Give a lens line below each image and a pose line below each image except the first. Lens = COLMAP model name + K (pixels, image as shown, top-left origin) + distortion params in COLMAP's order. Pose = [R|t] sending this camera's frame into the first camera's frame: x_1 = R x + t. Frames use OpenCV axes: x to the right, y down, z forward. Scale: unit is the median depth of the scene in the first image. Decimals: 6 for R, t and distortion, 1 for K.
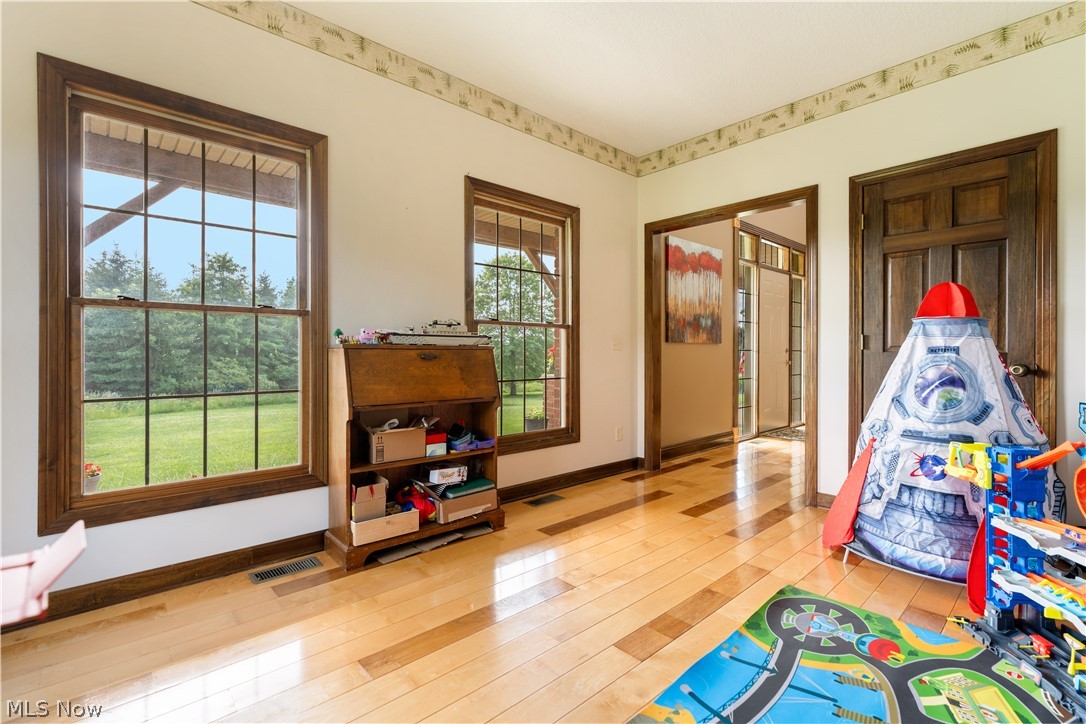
lens RADIAL K [[486.8, 0, 545.7], [0, 486.8, 360.8], [0, 0, 1]] dist [-0.008035, 0.003826]
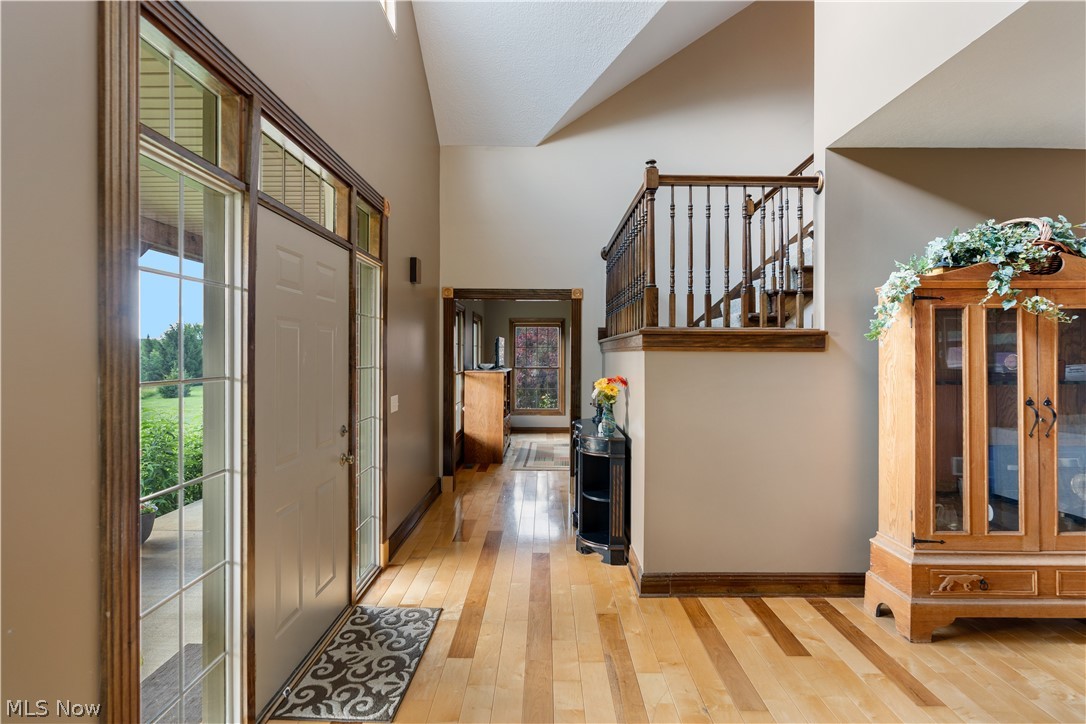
lens RADIAL K [[486.8, 0, 543.2], [0, 486.8, 357.2], [0, 0, 1]] dist [-0.008035, 0.003826]
pose [[0.669831, 0.003866, 0.742503, 0.302172], [-0.003177, 0.999992, -0.002340, -0.083842], [-0.742507, -0.000791, 0.669838, 0.593791]]
